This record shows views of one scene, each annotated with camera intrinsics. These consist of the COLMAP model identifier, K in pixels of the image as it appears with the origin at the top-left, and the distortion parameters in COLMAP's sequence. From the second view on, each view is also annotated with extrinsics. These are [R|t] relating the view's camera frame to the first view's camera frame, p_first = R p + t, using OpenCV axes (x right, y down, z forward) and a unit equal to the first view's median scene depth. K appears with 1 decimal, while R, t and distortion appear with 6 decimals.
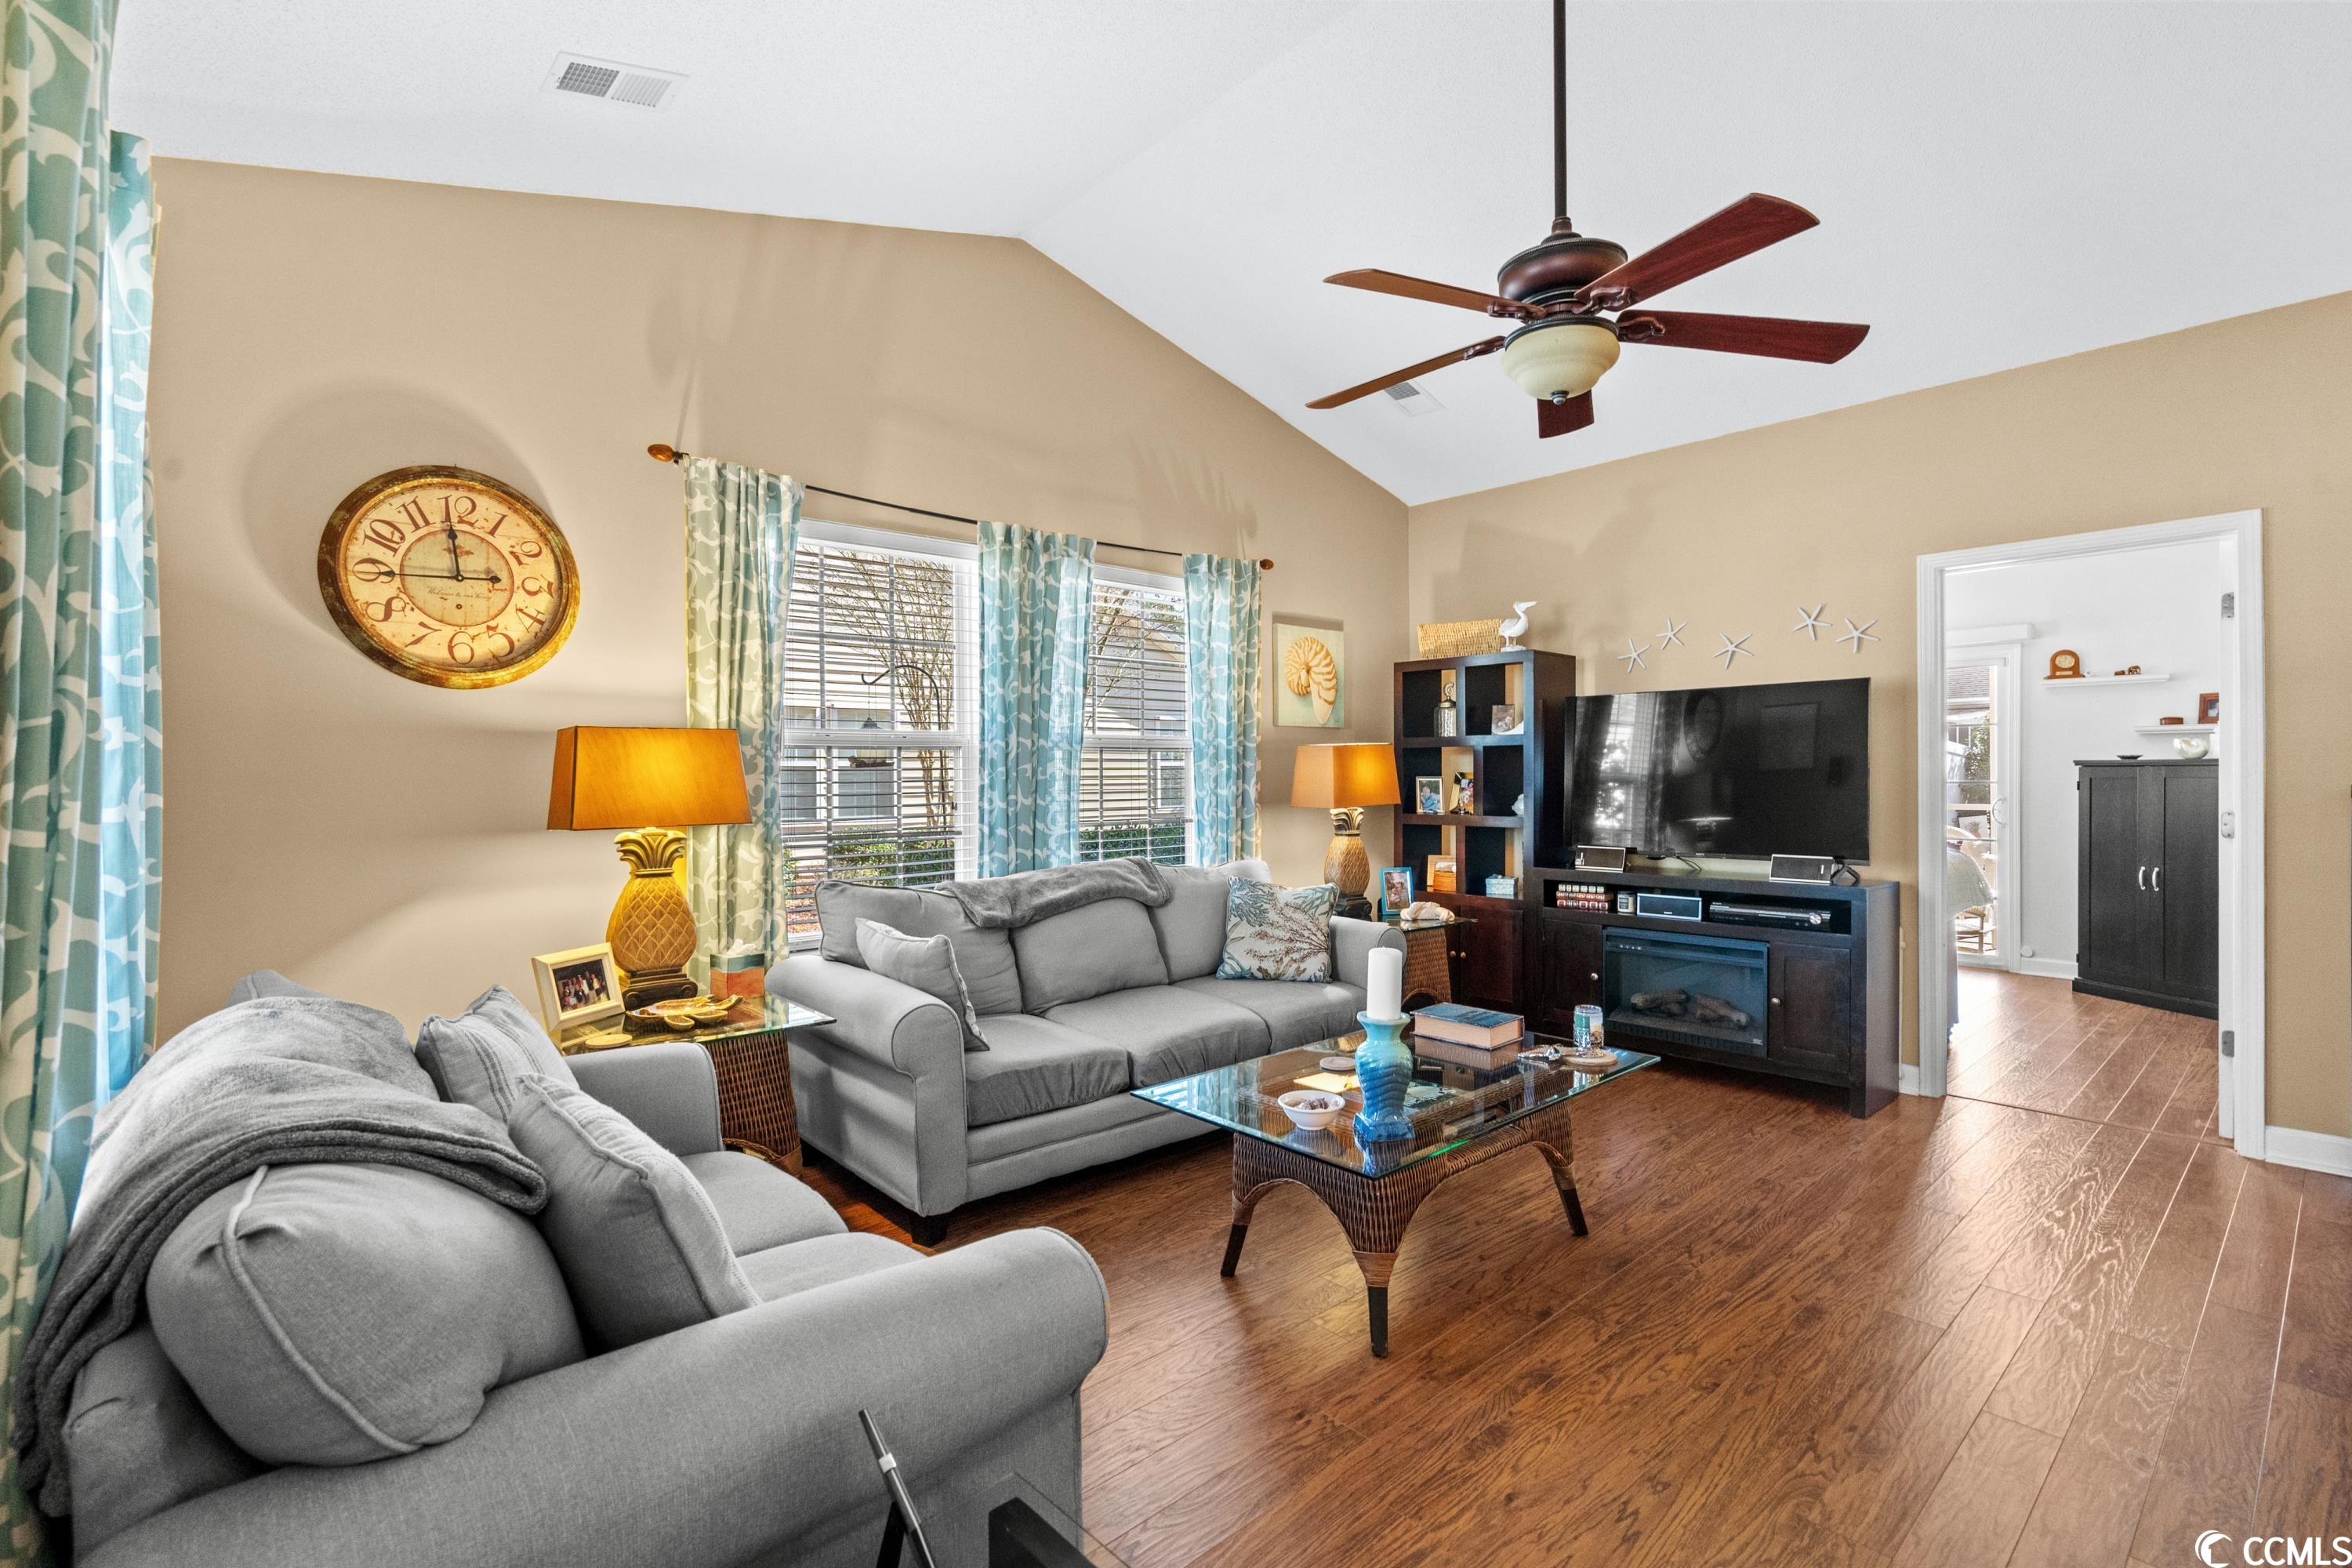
lens RADIAL K [[1074.4, 0, 1176.0], [0, 1074.4, 784.0], [0, 0, 1]] dist [0.014273, 0.000546]
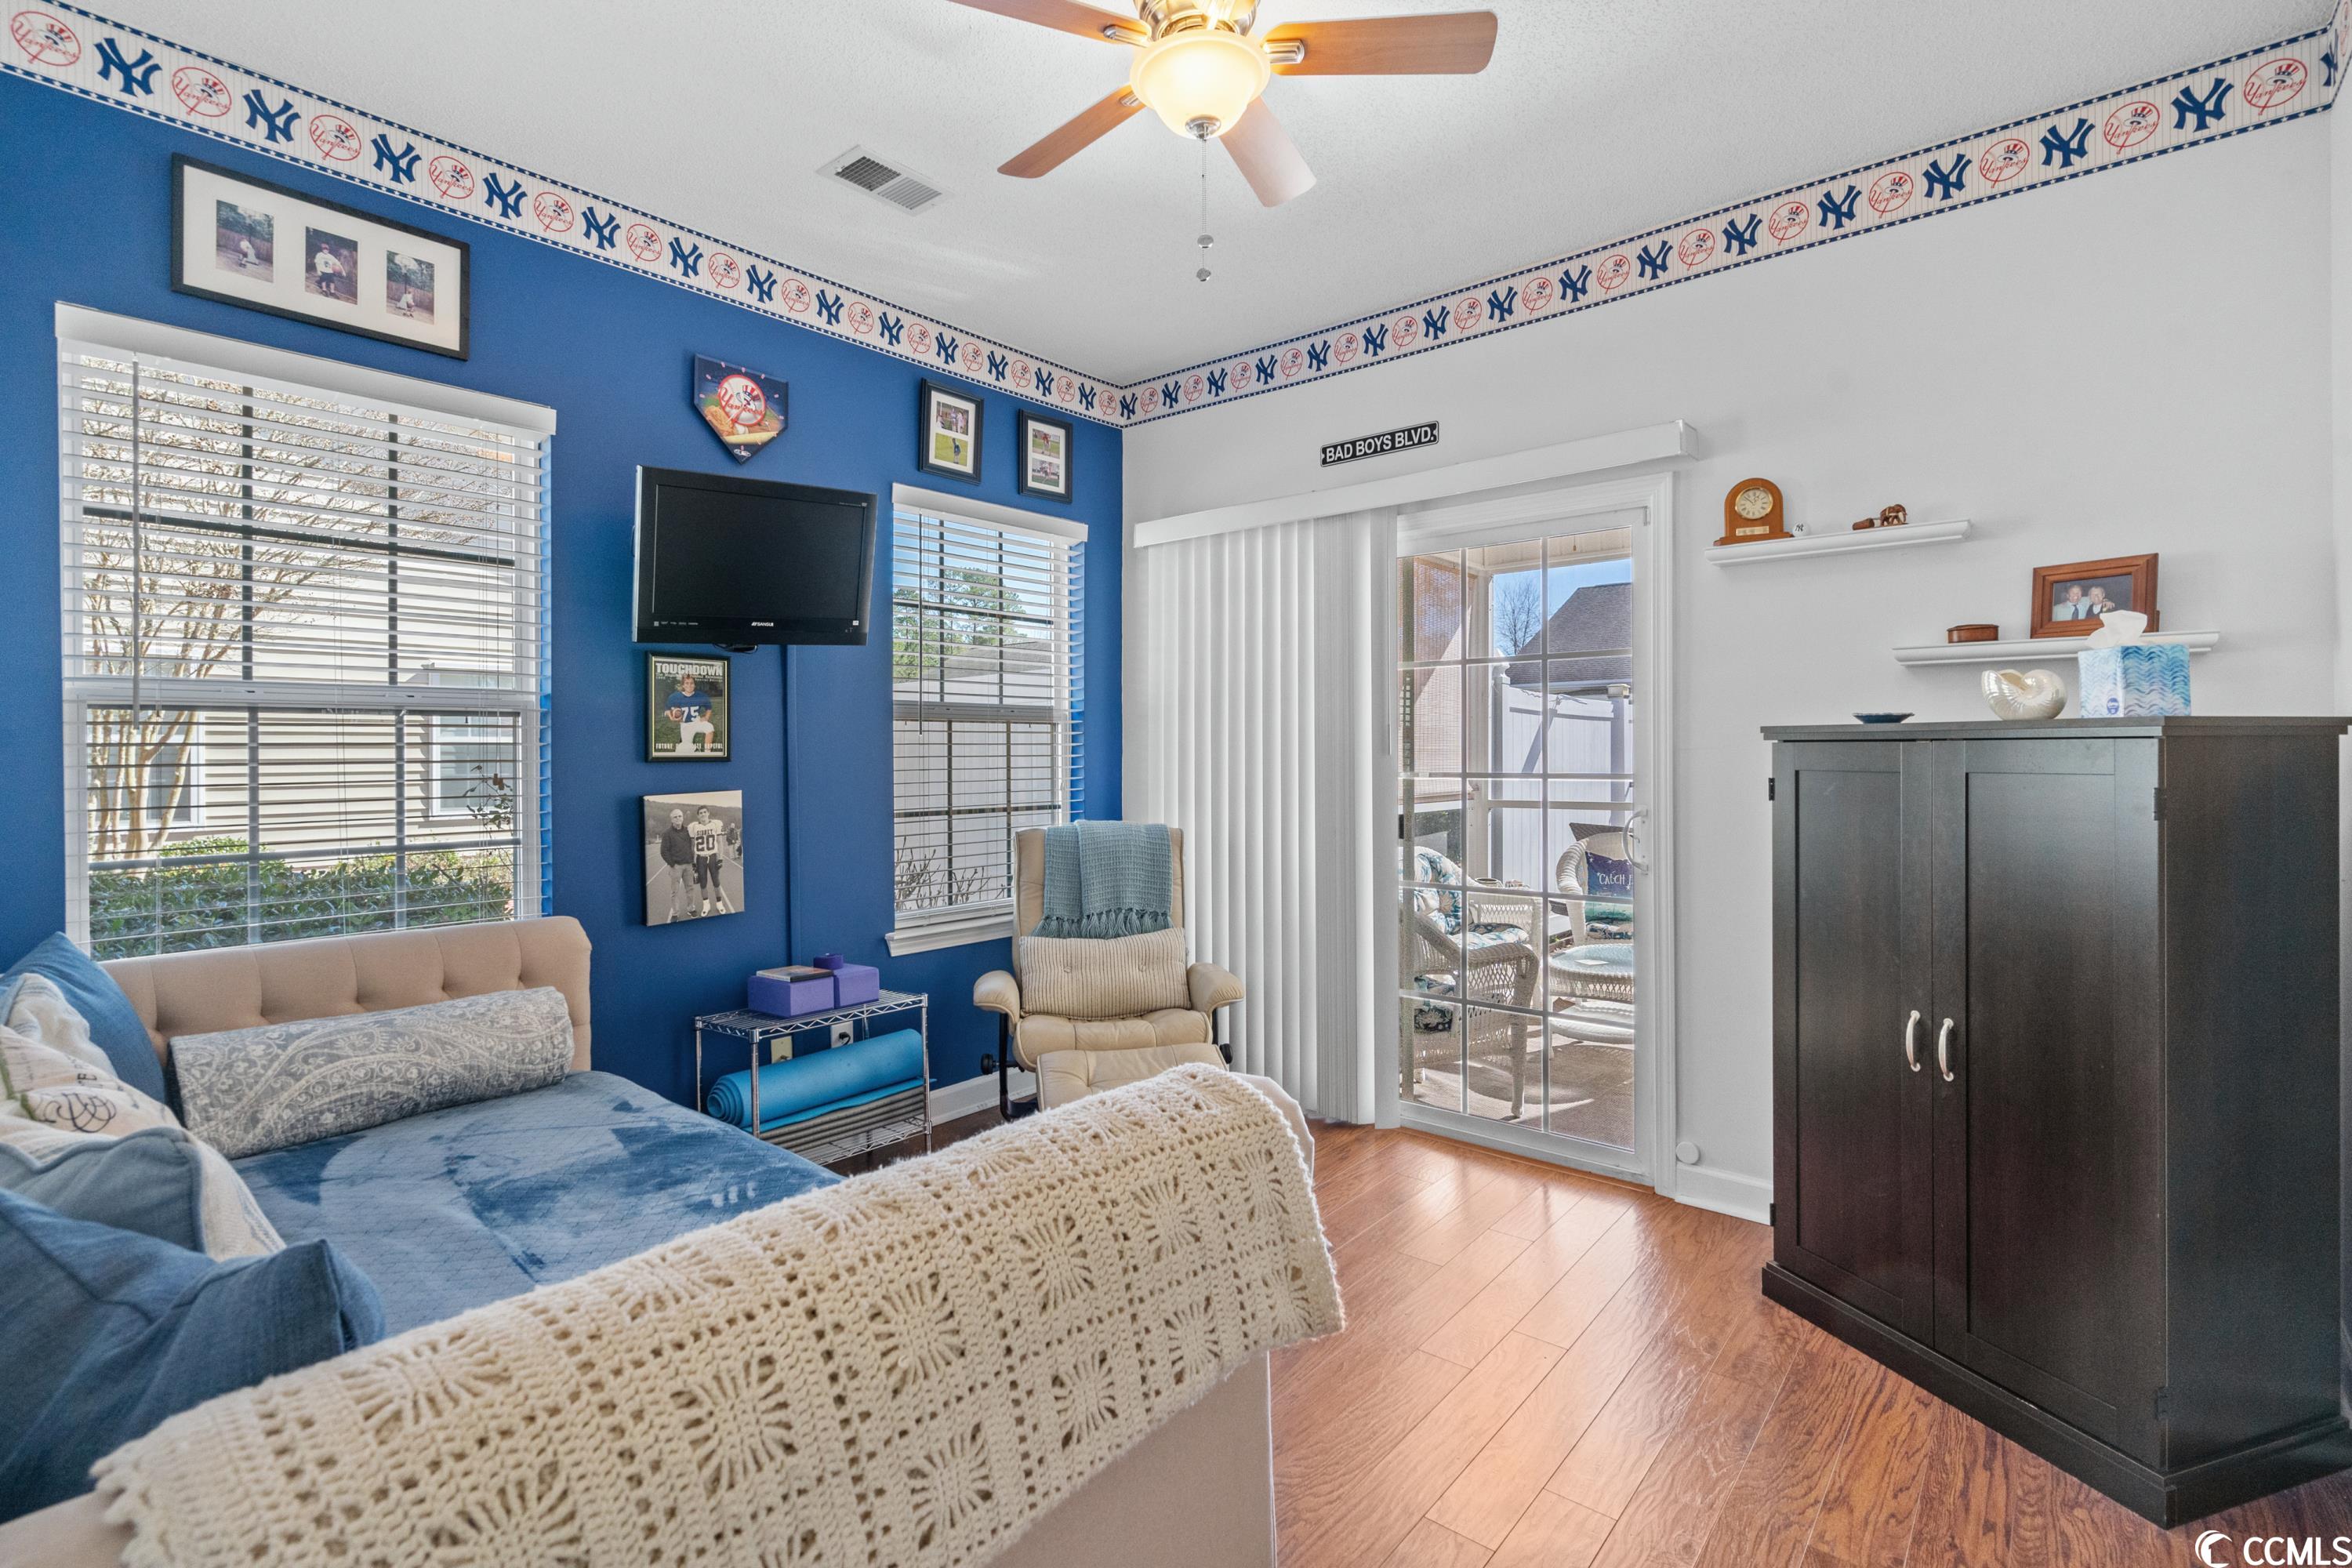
lens RADIAL K [[1081.3, 0, 1139.2], [0, 1081.3, 765.2], [0, 0, 1]] dist [-0.010671, 0.005519]
pose [[0.993618, -0.000572, 0.112792, 0.541897], [0.000525, 1.000000, 0.000448, -0.007349], [-0.112792, -0.000386, 0.993619, 0.615940]]
